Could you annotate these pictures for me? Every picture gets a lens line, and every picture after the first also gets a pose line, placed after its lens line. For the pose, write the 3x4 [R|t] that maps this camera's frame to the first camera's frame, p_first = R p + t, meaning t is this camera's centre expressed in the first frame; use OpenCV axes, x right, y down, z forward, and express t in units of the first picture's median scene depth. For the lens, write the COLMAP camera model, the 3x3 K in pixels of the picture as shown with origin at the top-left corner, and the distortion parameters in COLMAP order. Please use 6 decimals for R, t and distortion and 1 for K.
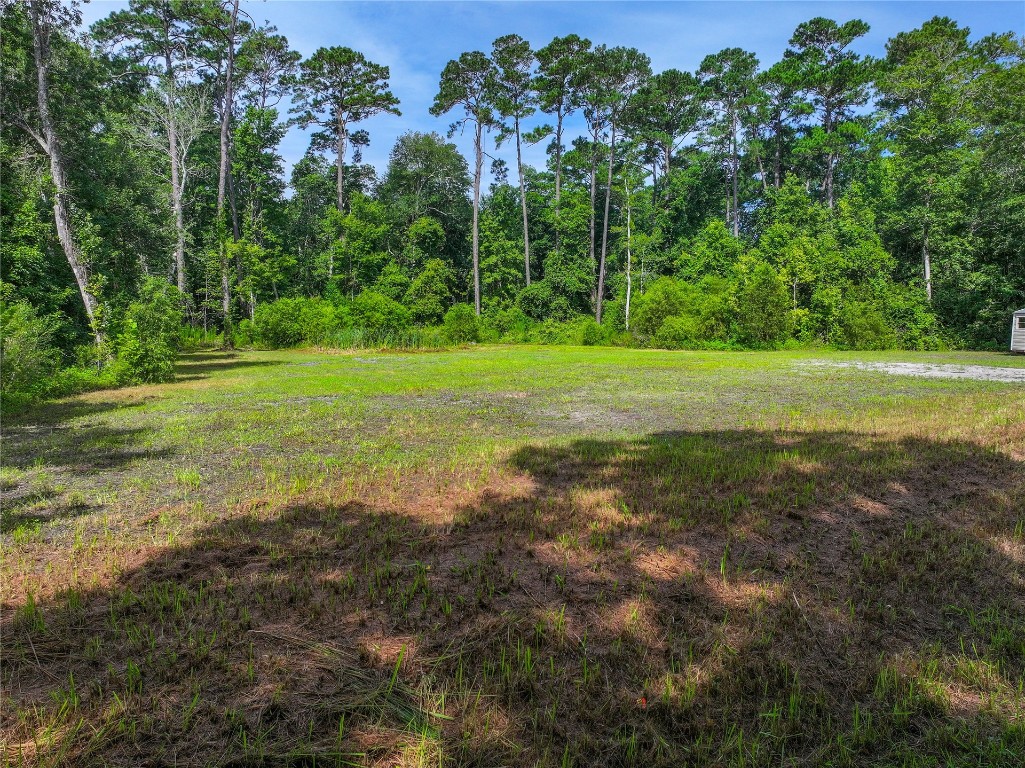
lens RADIAL K [[741.0, 0, 521.5], [0, 741.0, 385.9], [0, 0, 1]] dist [0.011700, -0.004809]
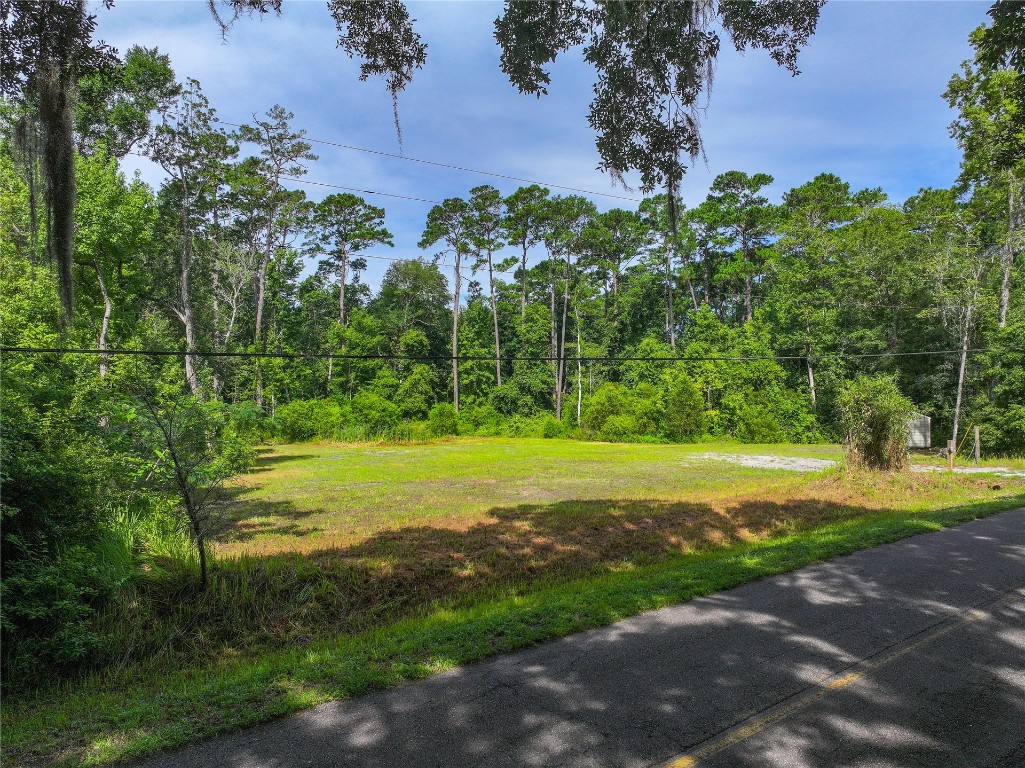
lens RADIAL K [[741.0, 0, 502.6], [0, 741.0, 369.1], [0, 0, 1]] dist [0.011700, -0.004809]
pose [[0.999924, -0.002768, 0.012011, 0.000463], [0.004346, 0.991052, -0.133409, -0.004113], [-0.011534, 0.133451, 0.990988, -0.186422]]
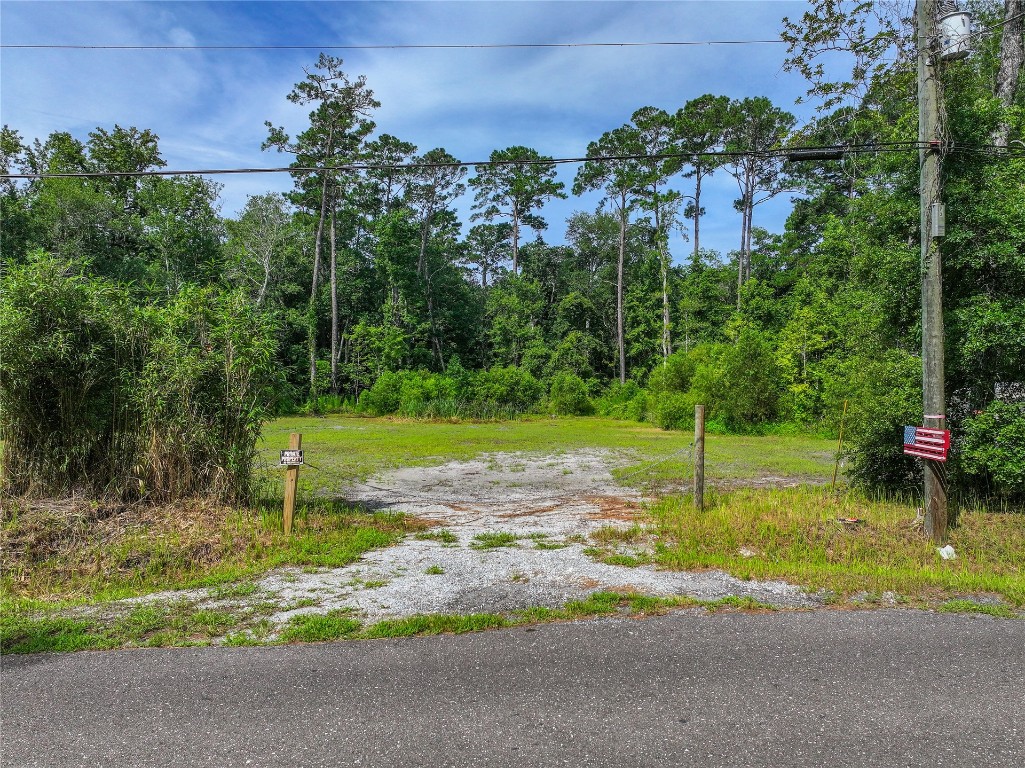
lens RADIAL K [[741.0, 0, 520.3], [0, 741.0, 368.1], [0, 0, 1]] dist [0.011700, -0.004809]
pose [[0.825700, 0.001649, -0.564107, 0.408099], [-0.067534, 0.993093, -0.095948, -0.018395], [0.560052, 0.117320, 0.820108, 0.130990]]
